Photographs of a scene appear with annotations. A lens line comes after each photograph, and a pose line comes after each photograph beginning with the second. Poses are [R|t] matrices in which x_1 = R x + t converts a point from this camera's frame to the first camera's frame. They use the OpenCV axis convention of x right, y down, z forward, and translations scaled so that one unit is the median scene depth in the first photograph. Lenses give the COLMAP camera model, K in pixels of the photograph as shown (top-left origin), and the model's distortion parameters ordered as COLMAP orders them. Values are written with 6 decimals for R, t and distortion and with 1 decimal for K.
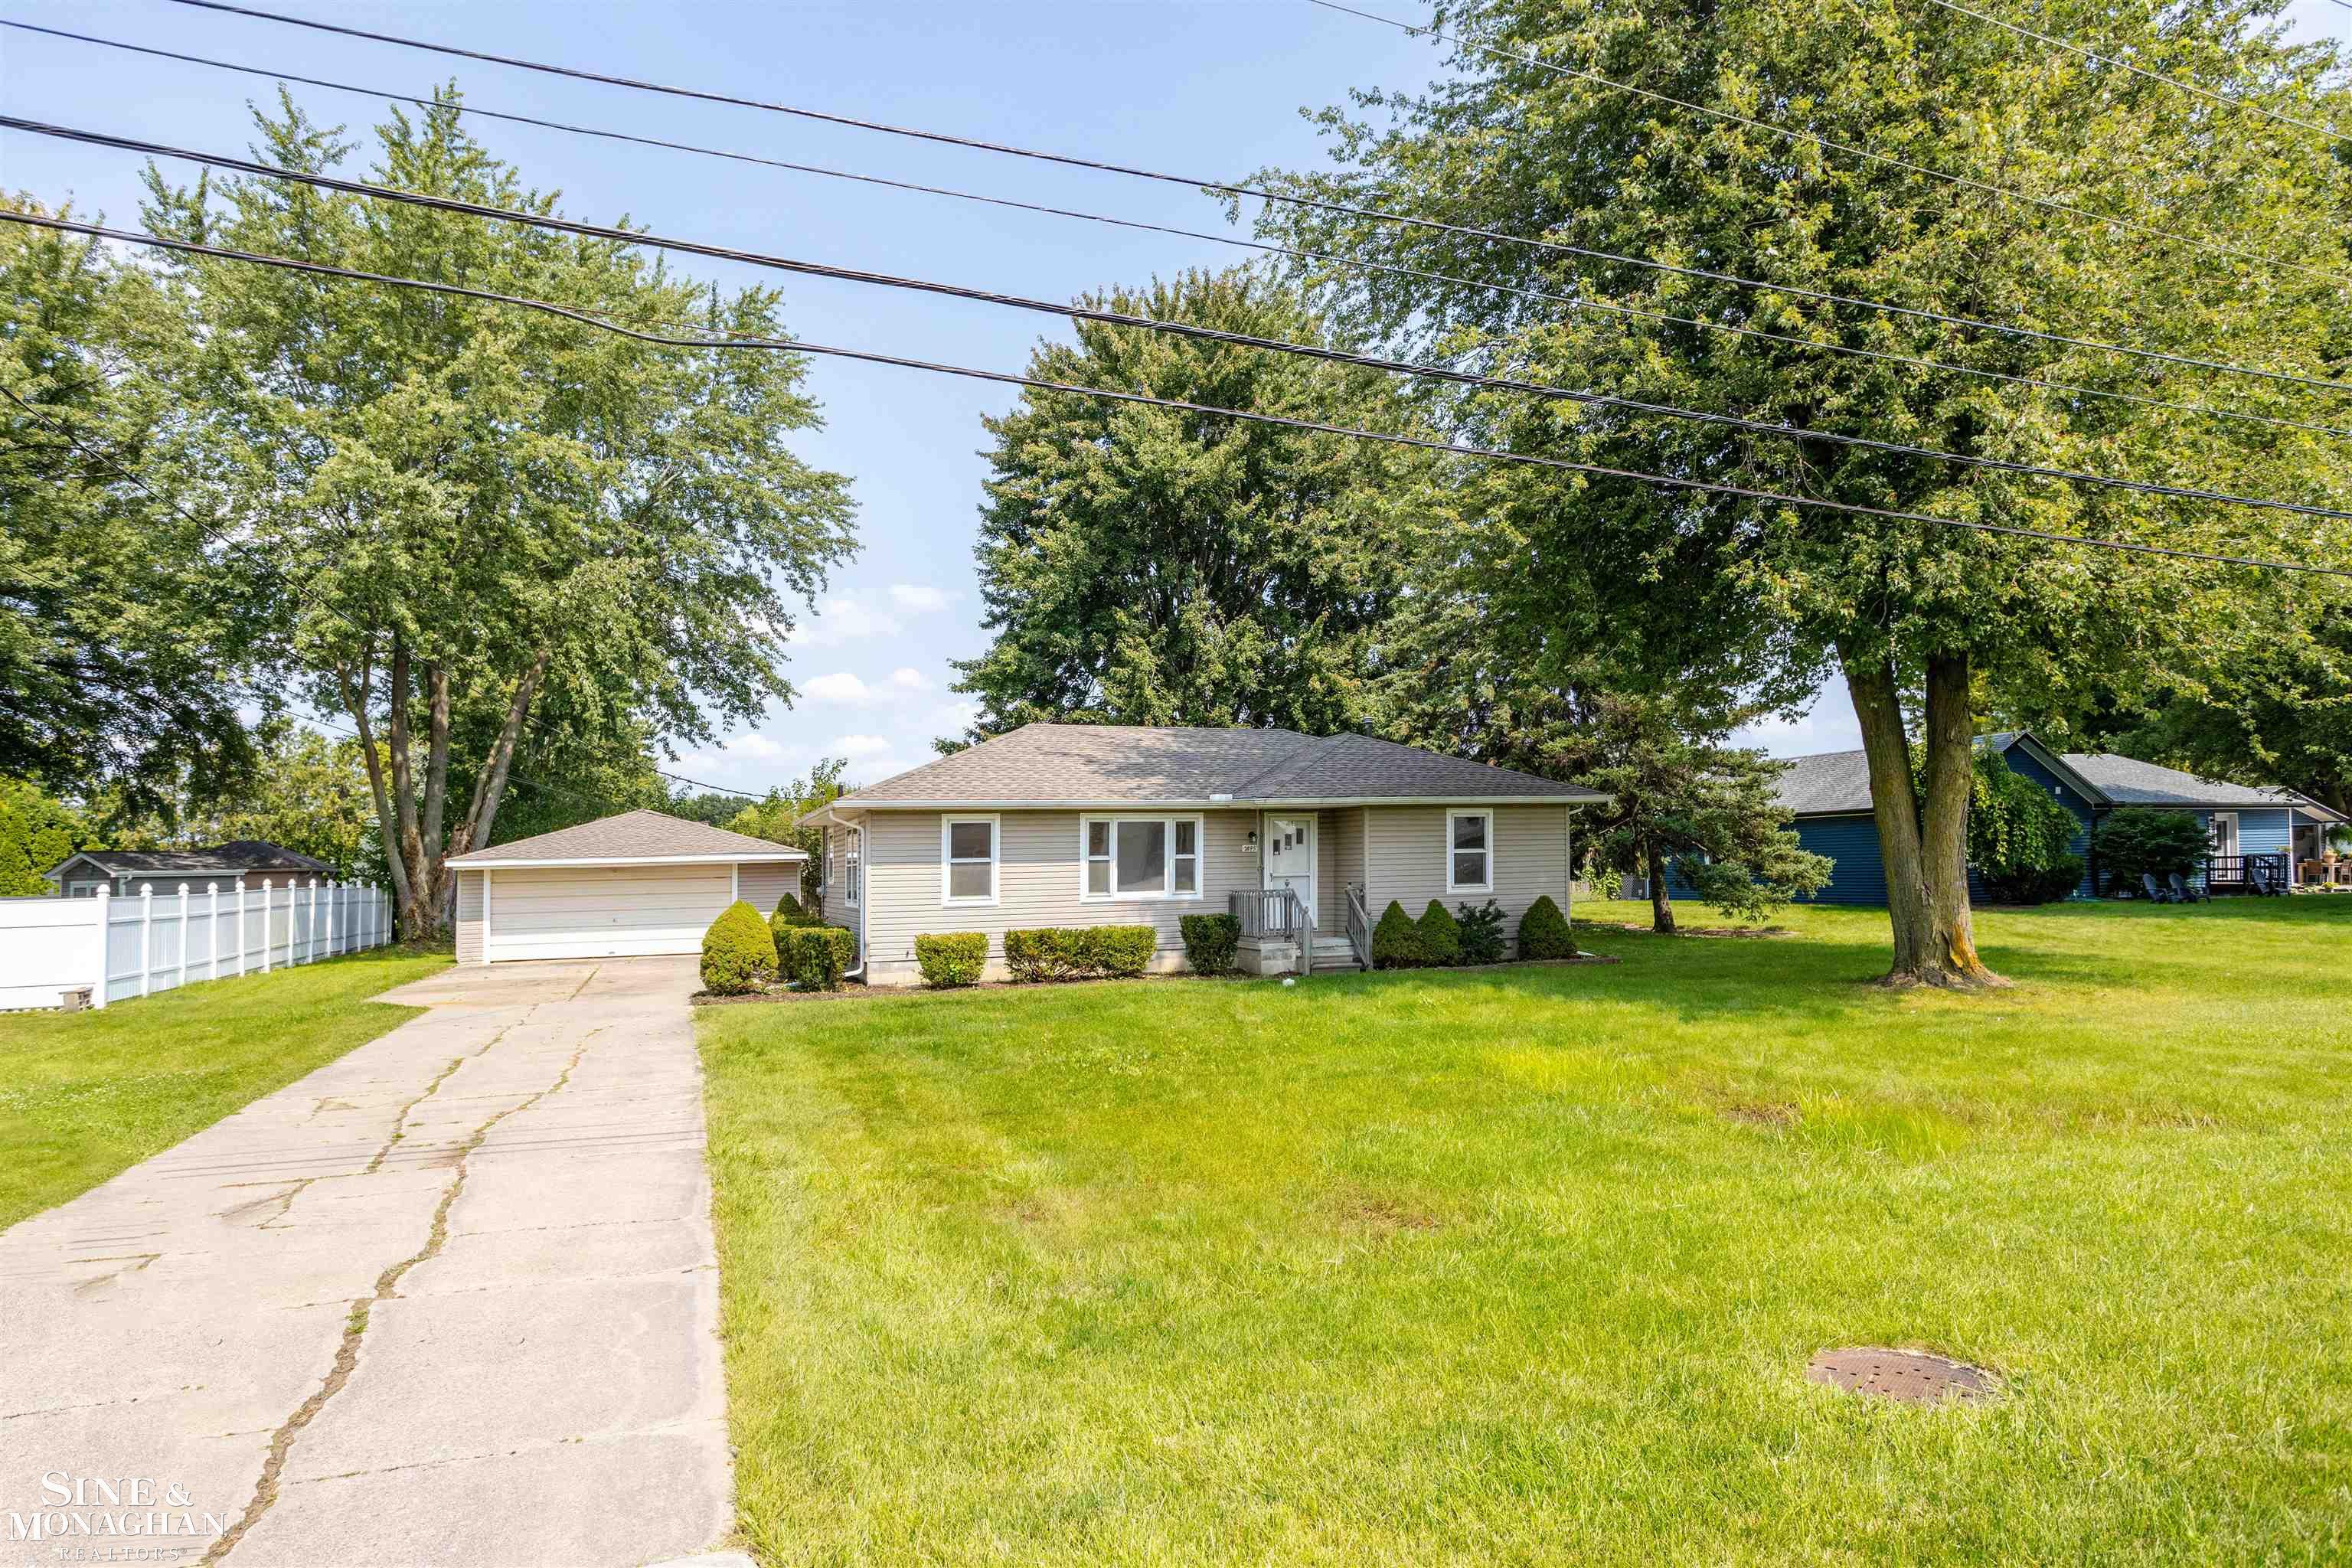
lens RADIAL K [[1412.7, 0, 1179.9], [0, 1412.7, 786.4], [0, 0, 1]] dist [-0.003433, -0.001214]
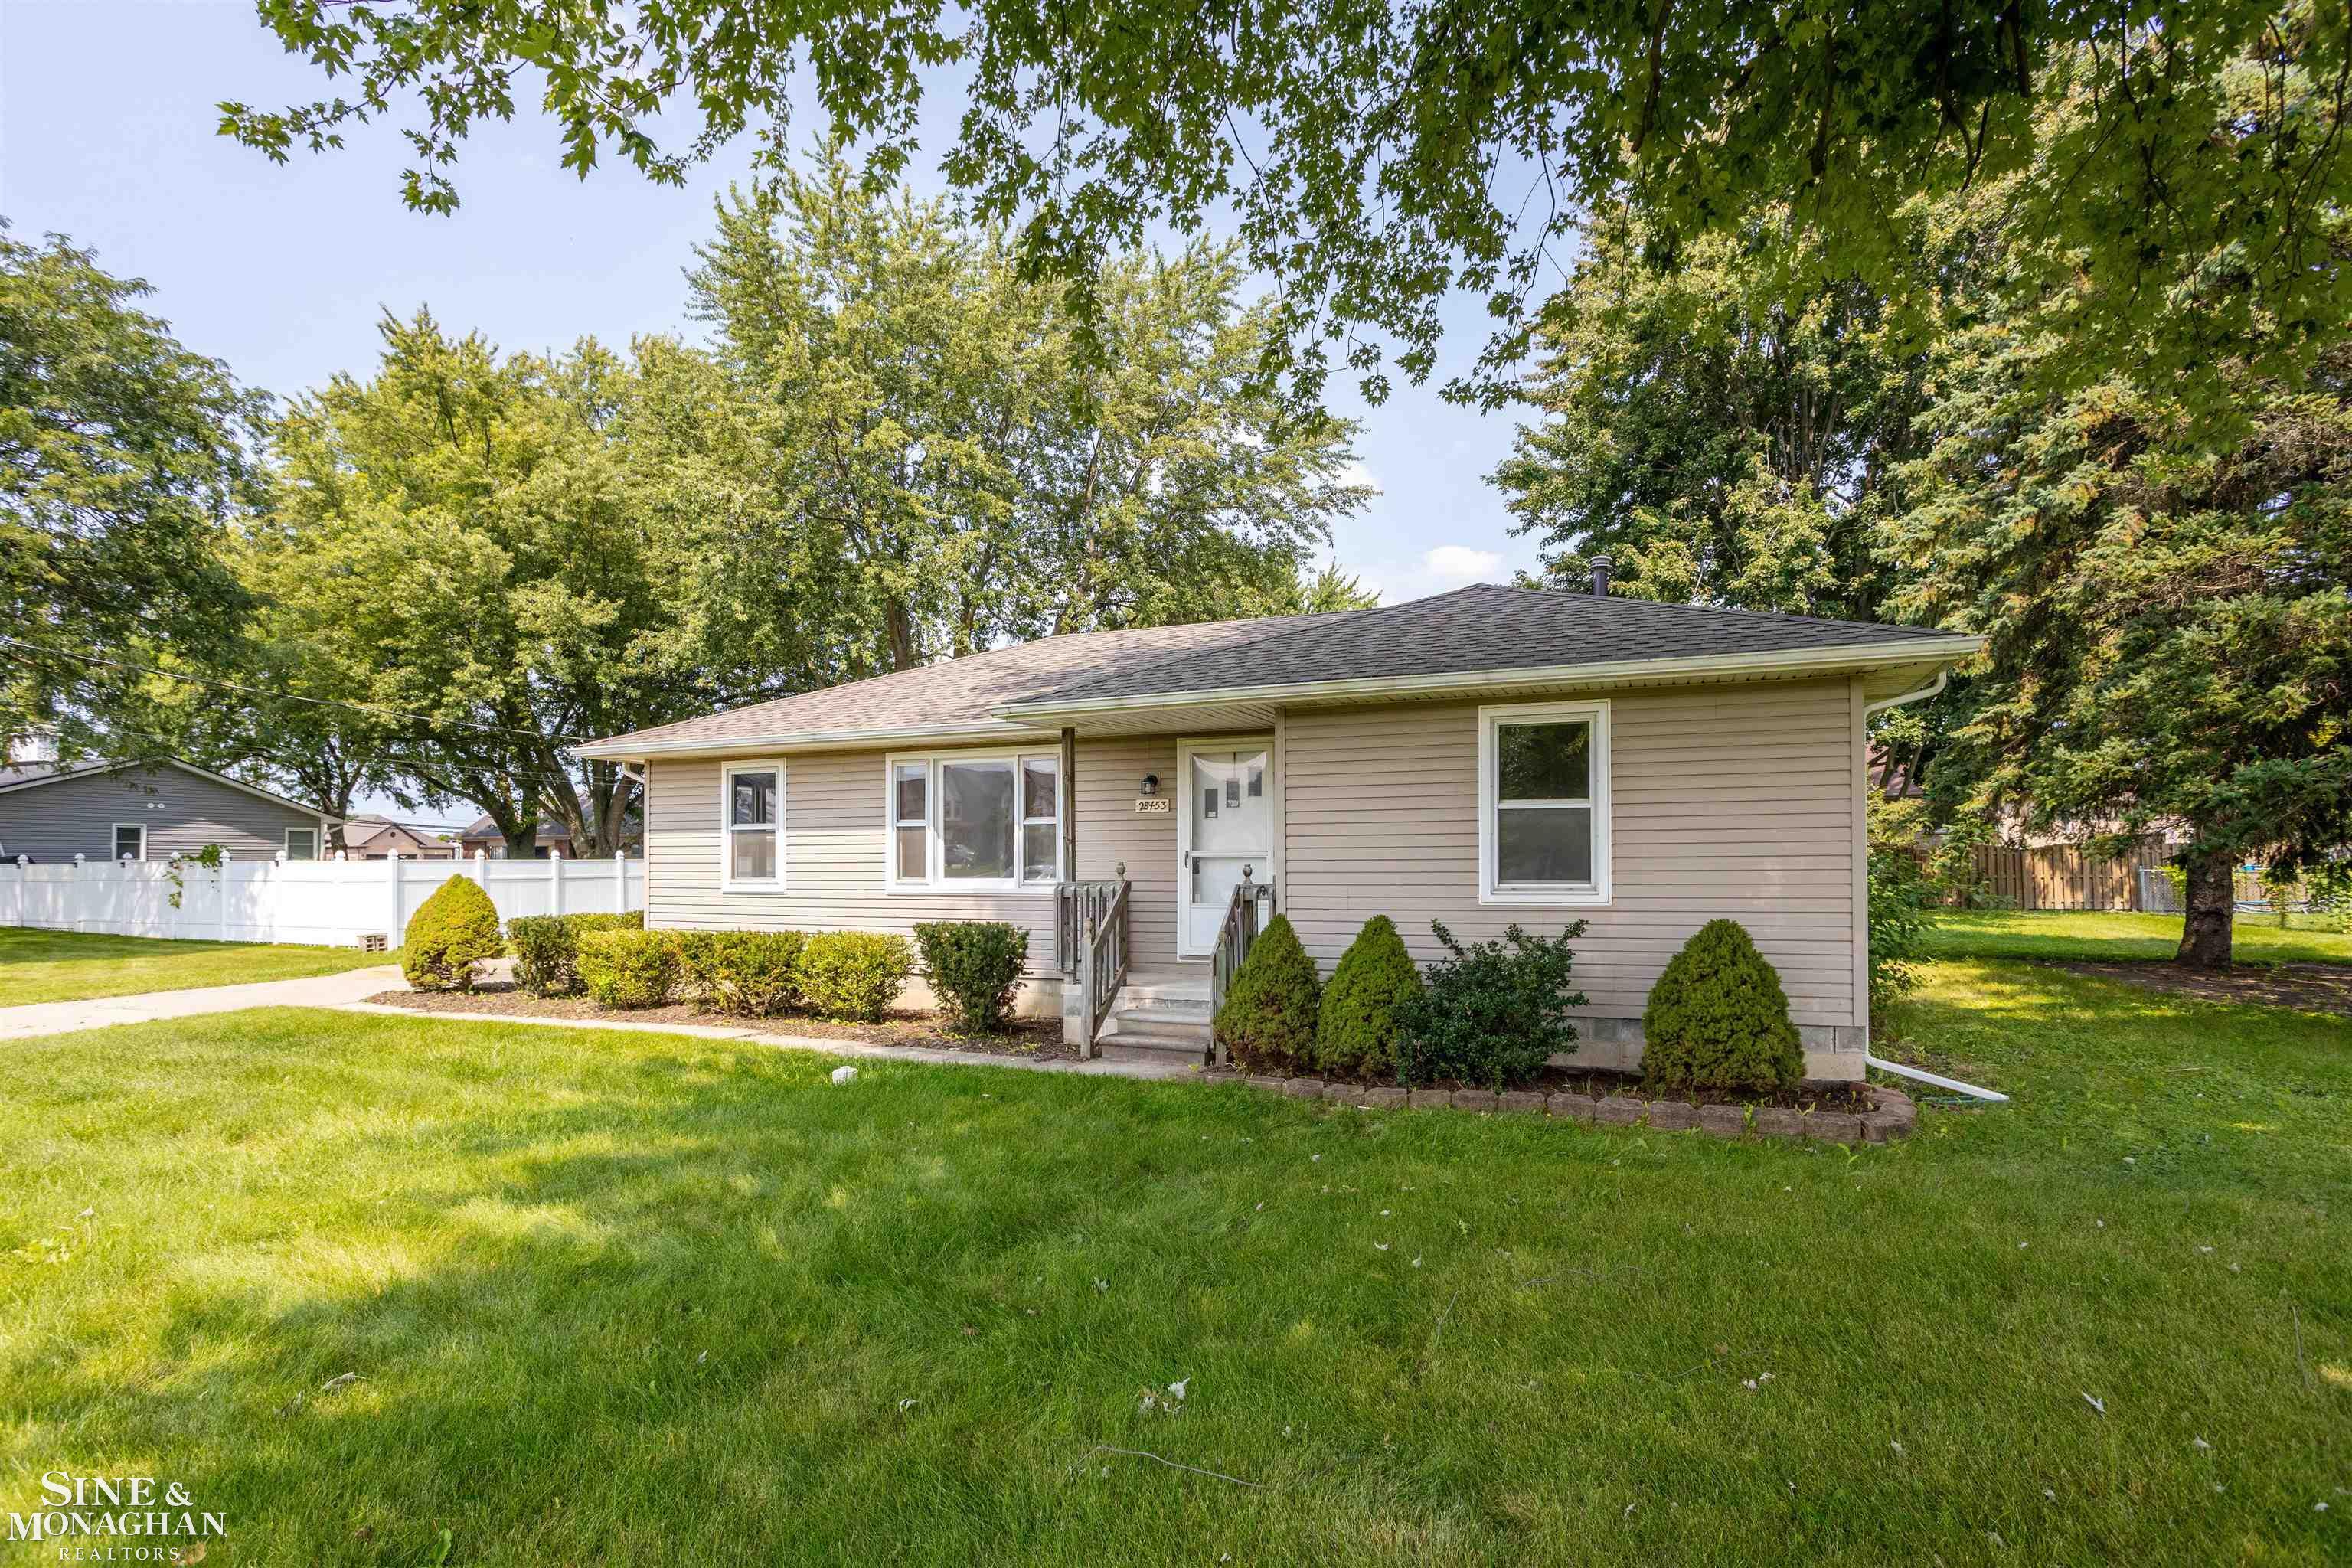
lens RADIAL K [[1205.6, 0, 1181.9], [0, 1205.6, 790.5], [0, 0, 1]] dist [-0.021088, 0.003985]
pose [[0.690454, -0.027279, -0.722862, 0.303968], [0.020432, 0.999625, -0.018208, 0.036105], [0.723088, -0.002197, 0.690752, 0.537633]]
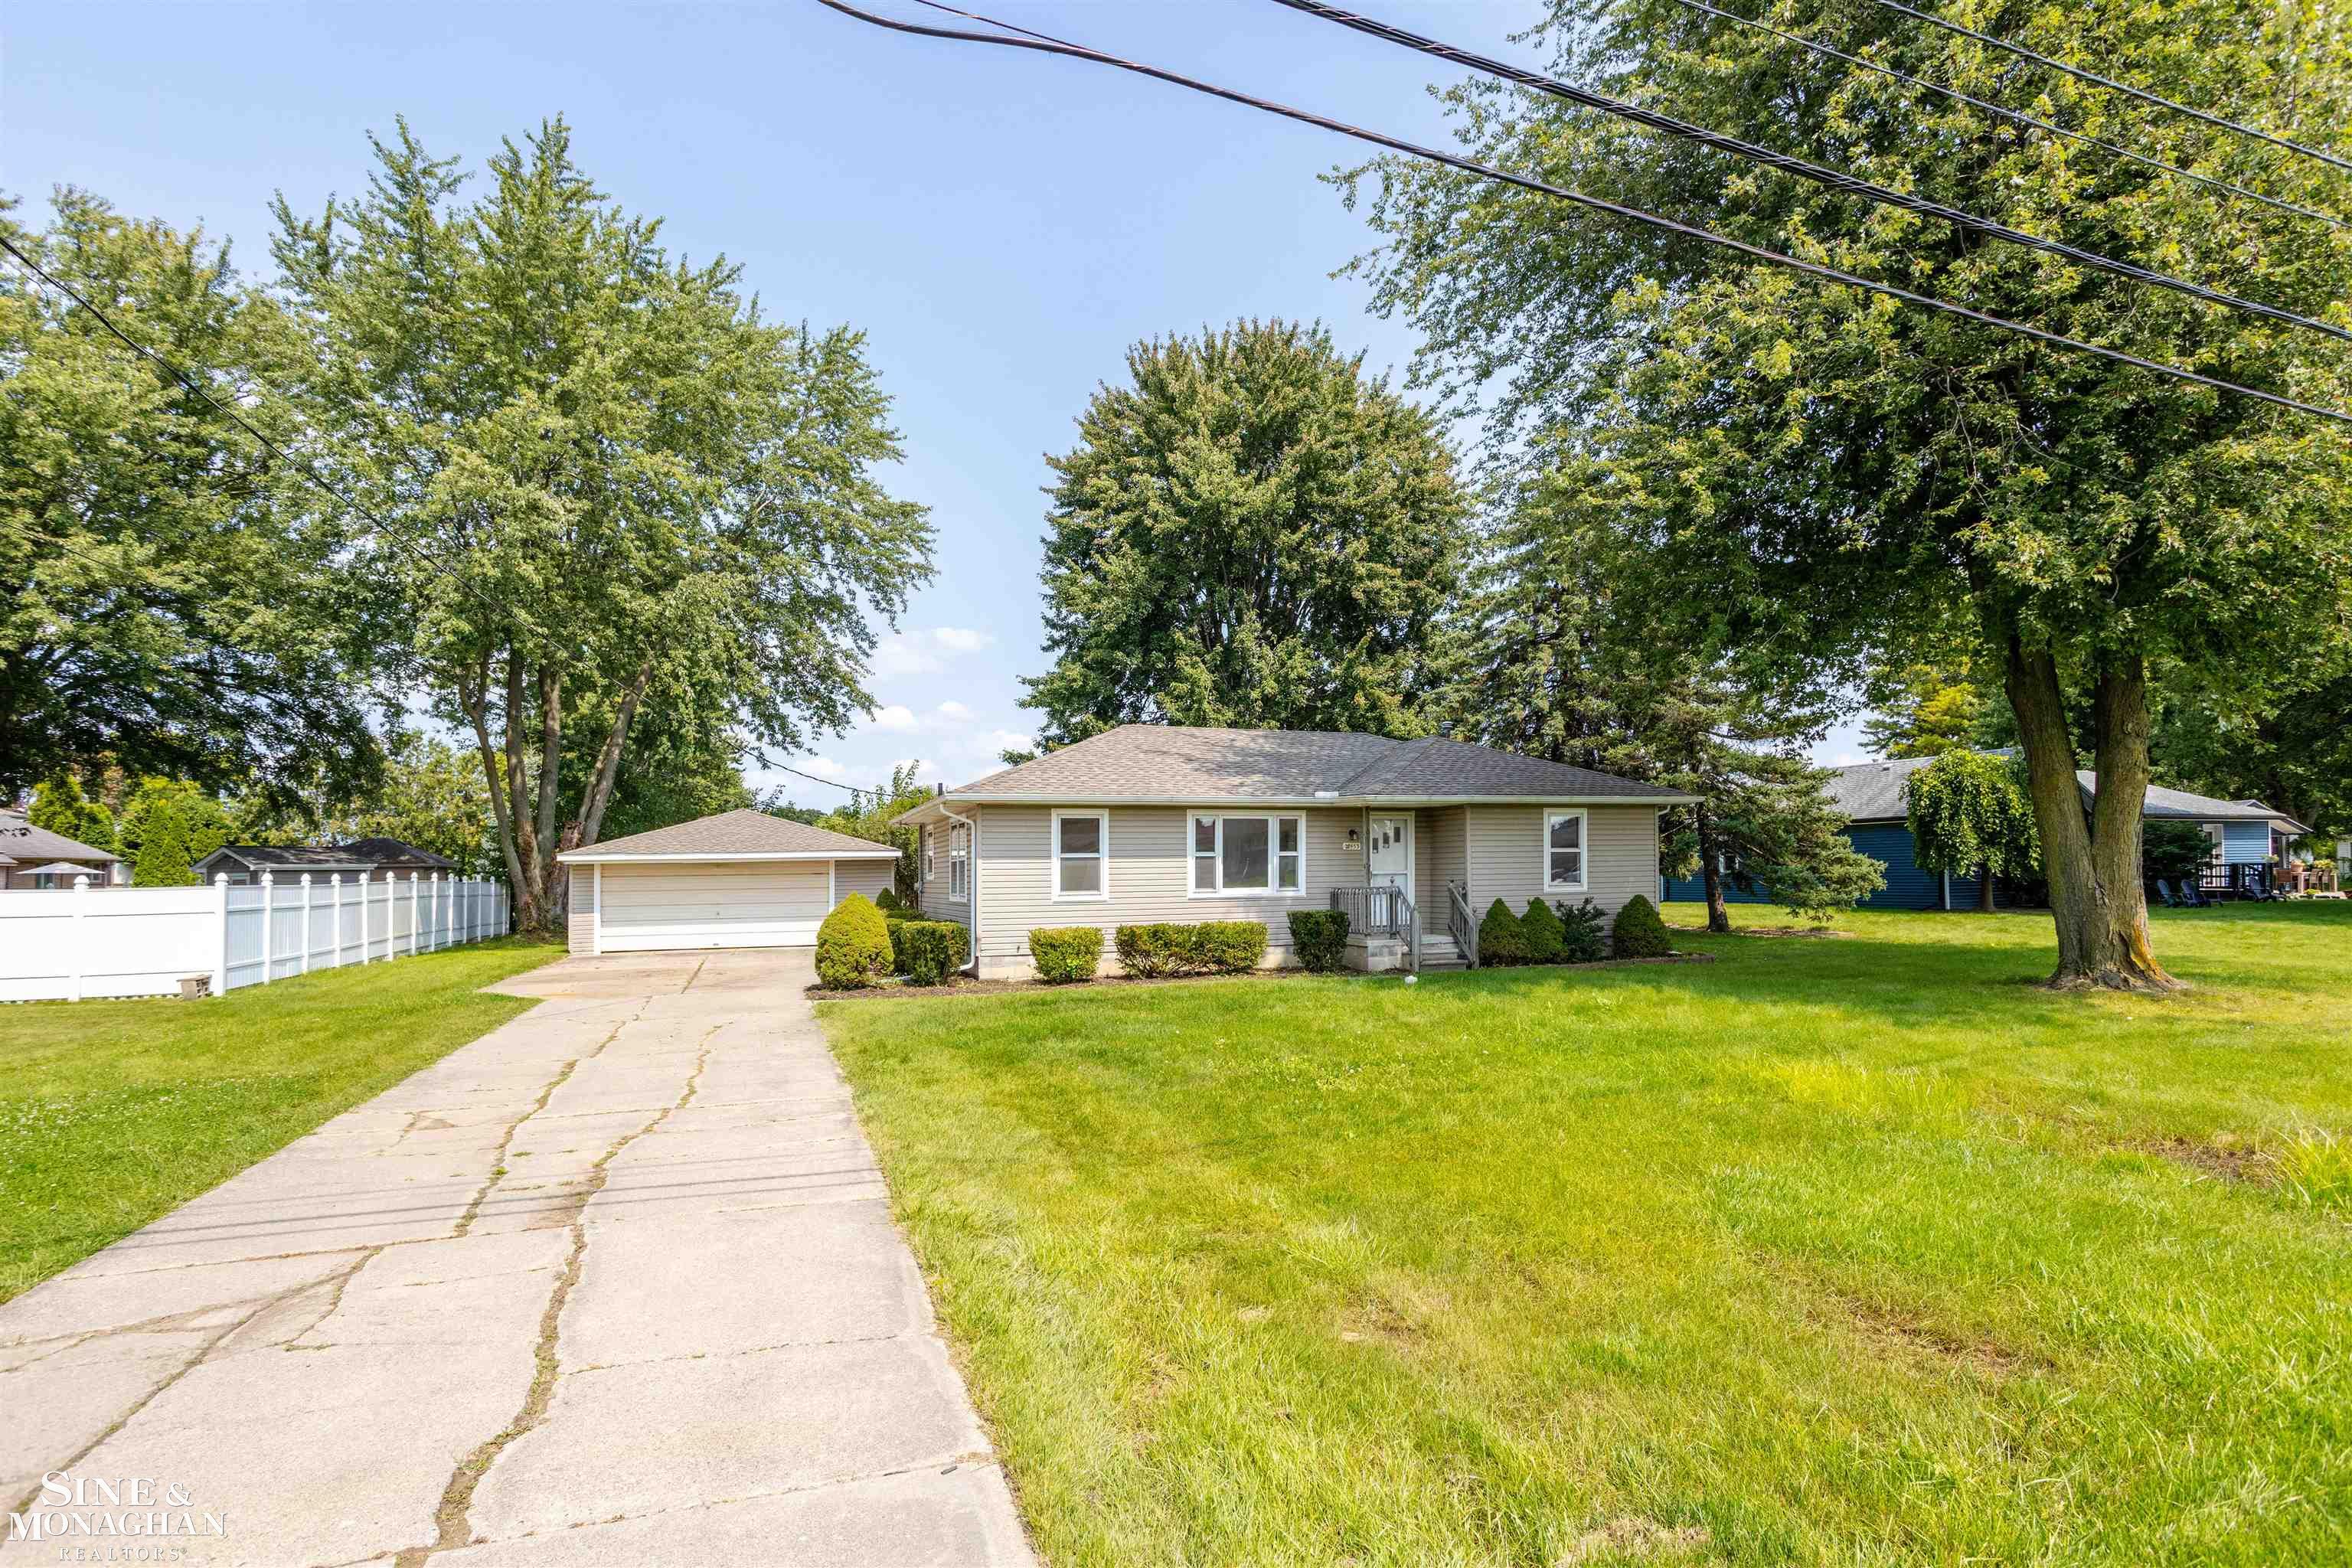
lens RADIAL K [[1205.6, 0, 1176.0], [0, 1205.6, 840.7], [0, 0, 1]] dist [-0.021088, 0.003985]
pose [[0.999966, 0.006792, -0.004594, -0.055196], [-0.006654, 0.999544, 0.029445, 0.012032], [0.004792, -0.029414, 0.999556, 0.108058]]
